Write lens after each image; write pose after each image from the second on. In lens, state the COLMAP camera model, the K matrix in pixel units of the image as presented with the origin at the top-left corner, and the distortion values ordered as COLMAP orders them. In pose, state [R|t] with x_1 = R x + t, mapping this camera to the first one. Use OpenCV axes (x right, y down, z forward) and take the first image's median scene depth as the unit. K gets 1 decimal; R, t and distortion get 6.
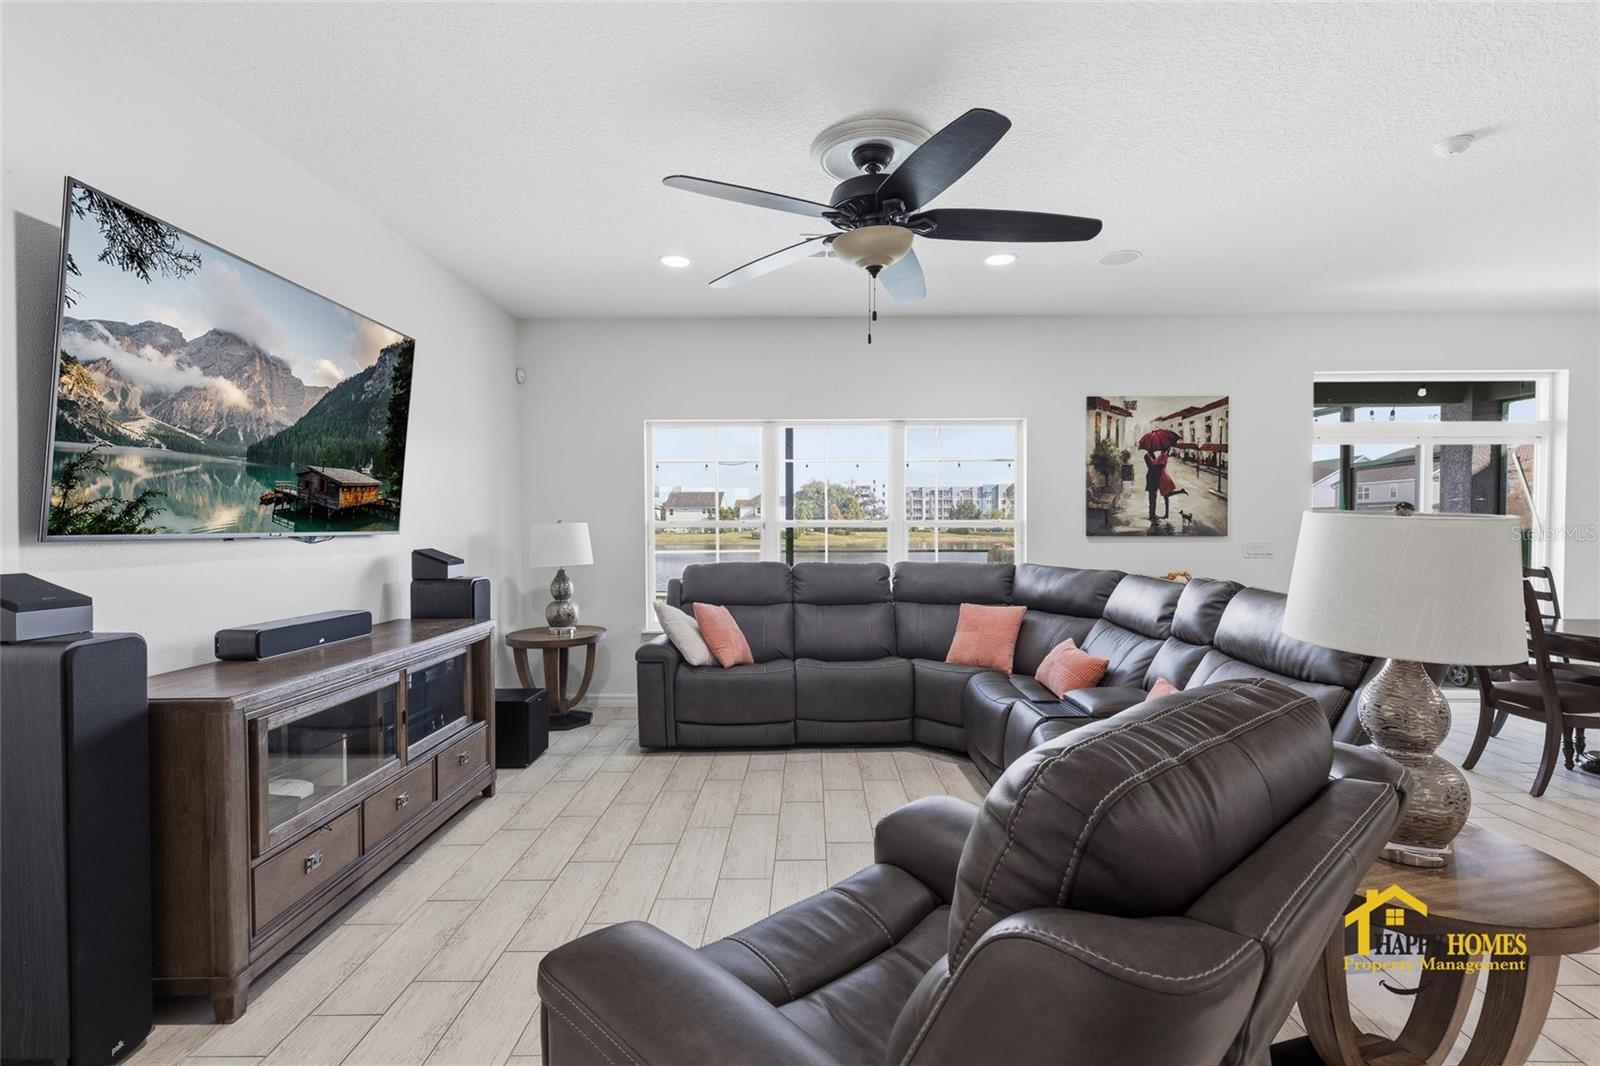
lens RADIAL K [[729.9, 0, 799.6], [0, 729.9, 540.8], [0, 0, 1]] dist [0.002874, 0.000219]
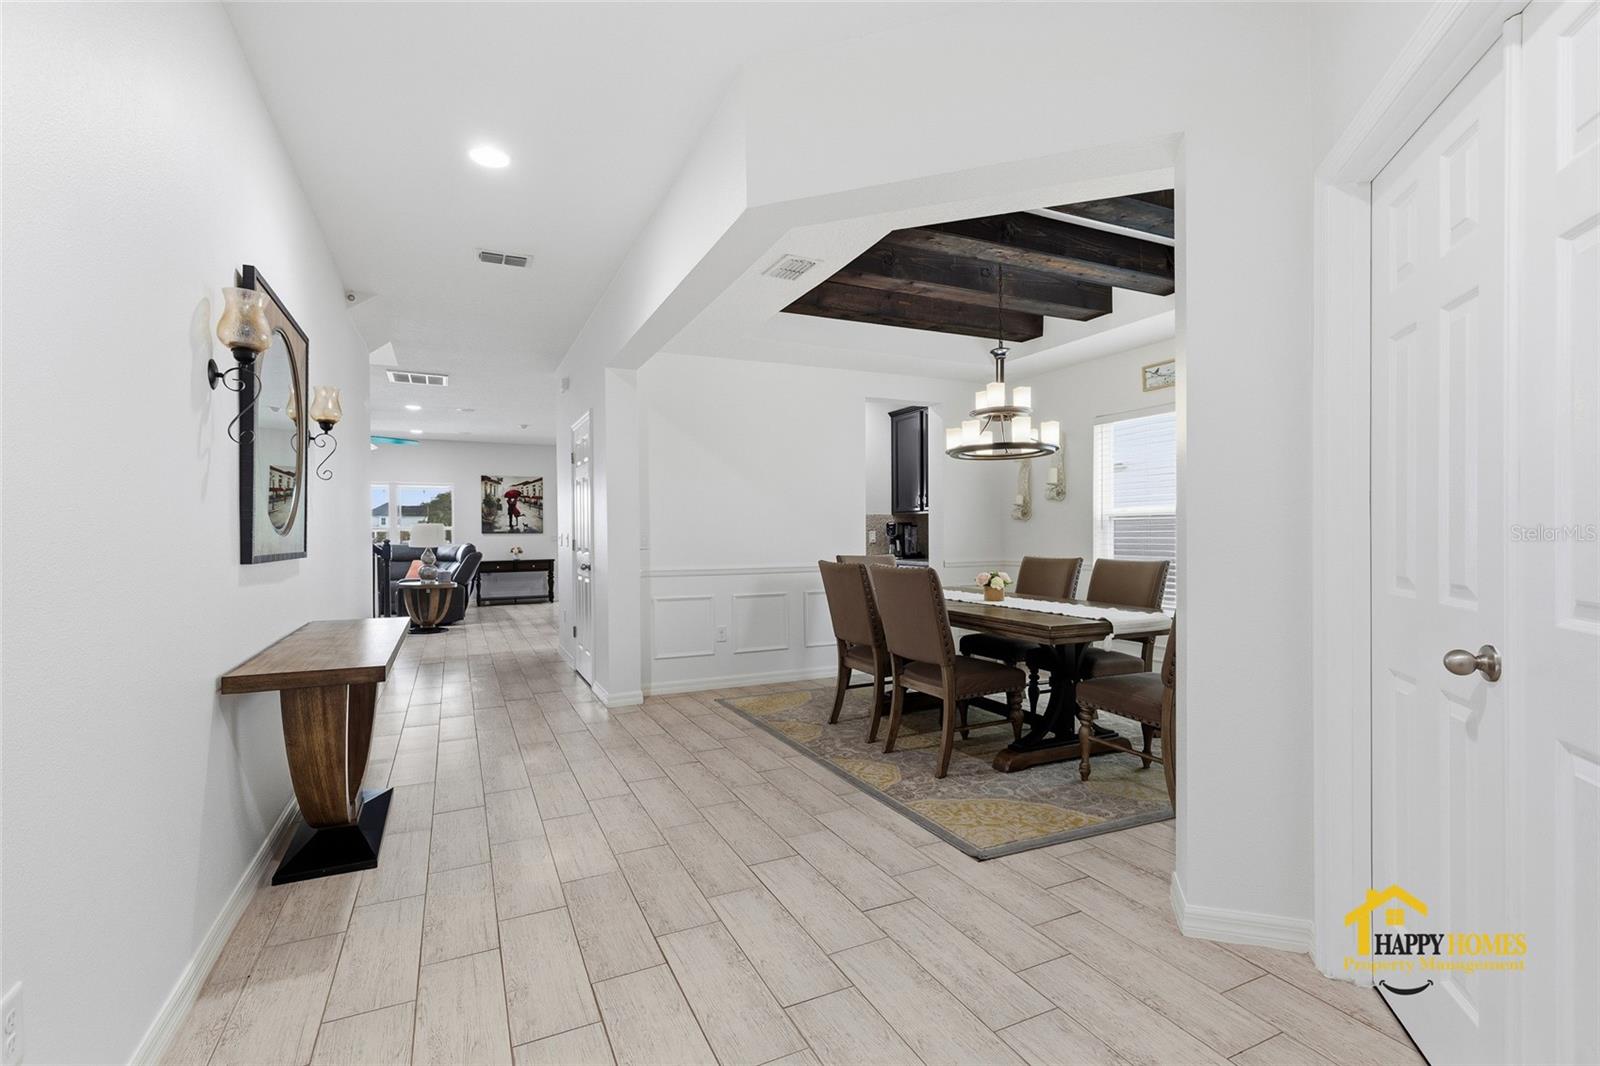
lens RADIAL K [[729.9, 0, 800.3], [0, 729.9, 537.8], [0, 0, 1]] dist [0.002874, 0.000219]
pose [[0.898074, -0.005615, 0.439809, 0.330363], [0.014951, 0.999730, -0.017766, 0.079858], [-0.439590, 0.022531, 0.897916, -1.935034]]
